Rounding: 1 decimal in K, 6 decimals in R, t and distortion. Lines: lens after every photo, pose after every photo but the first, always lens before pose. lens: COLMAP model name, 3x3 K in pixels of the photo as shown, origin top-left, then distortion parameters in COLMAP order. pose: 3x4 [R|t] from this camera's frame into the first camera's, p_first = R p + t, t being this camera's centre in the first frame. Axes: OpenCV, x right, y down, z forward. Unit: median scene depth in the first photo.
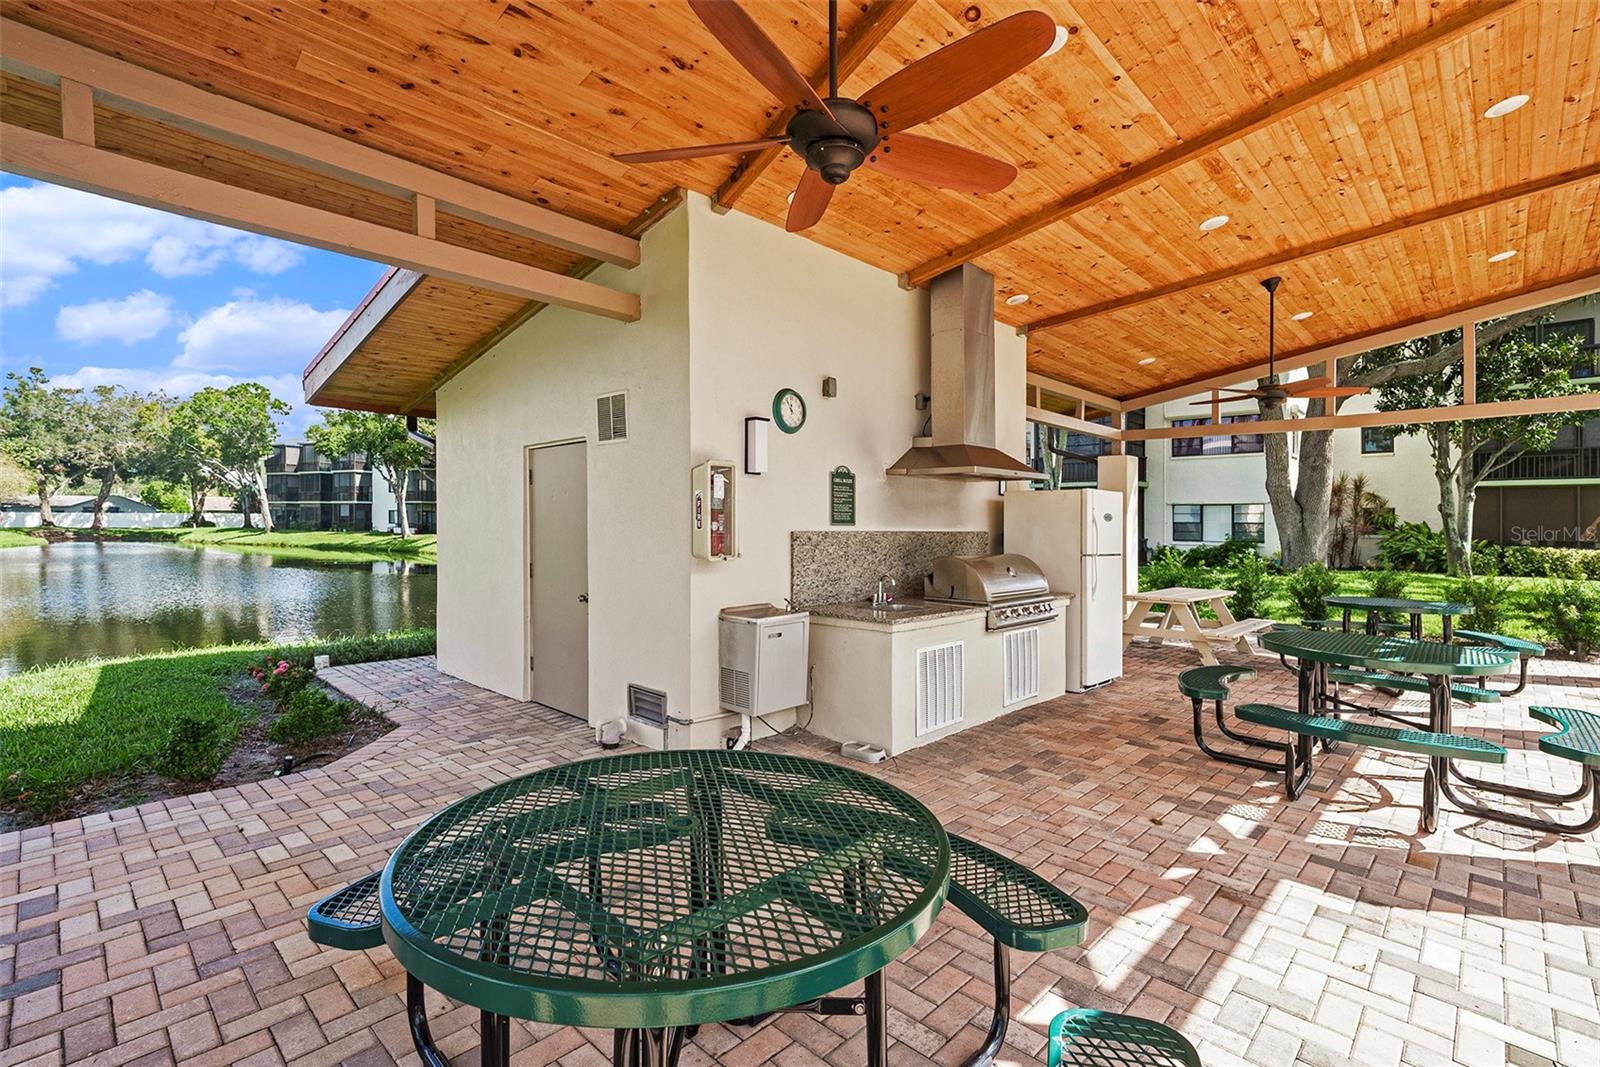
lens RADIAL K [[721.4, 0, 801.7], [0, 721.4, 533.9], [0, 0, 1]] dist [0.000519, 0.000060]
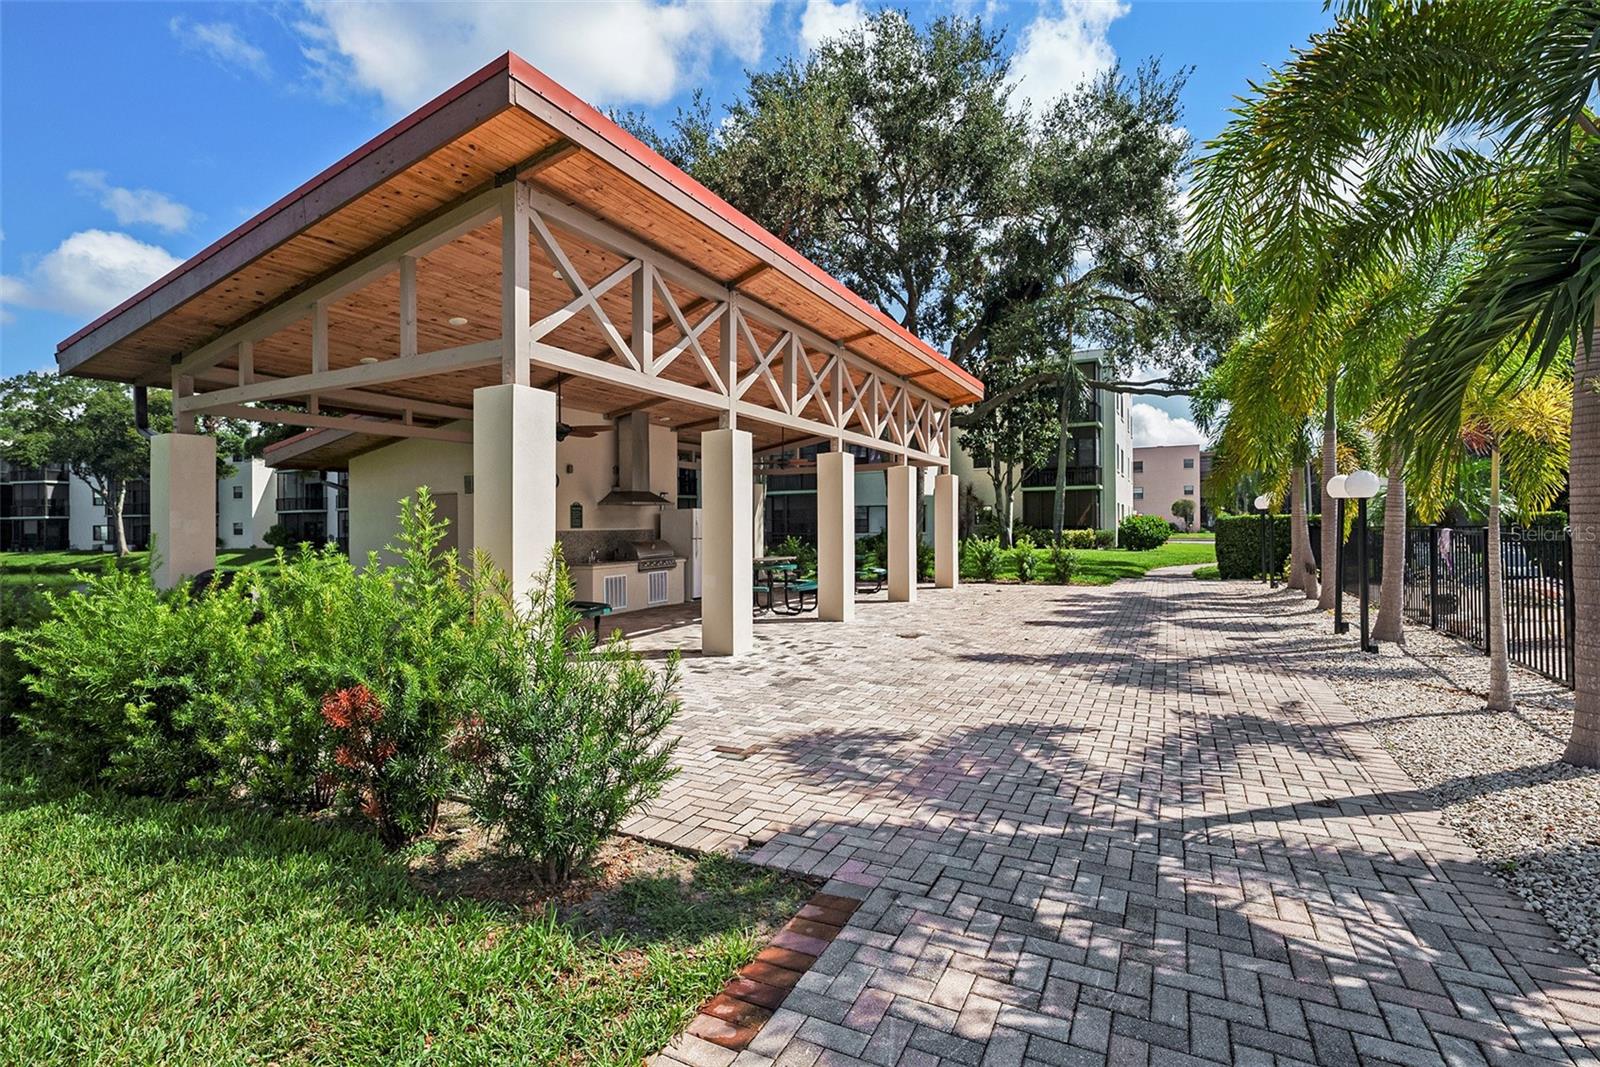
lens RADIAL K [[721.4, 0, 794.8], [0, 721.4, 519.1], [0, 0, 1]] dist [0.000519, 0.000060]
pose [[0.959715, -0.025493, 0.279815, 0.067279], [0.031402, 0.999368, -0.016654, 0.014426], [-0.279213, 0.024770, 0.959910, -1.115810]]
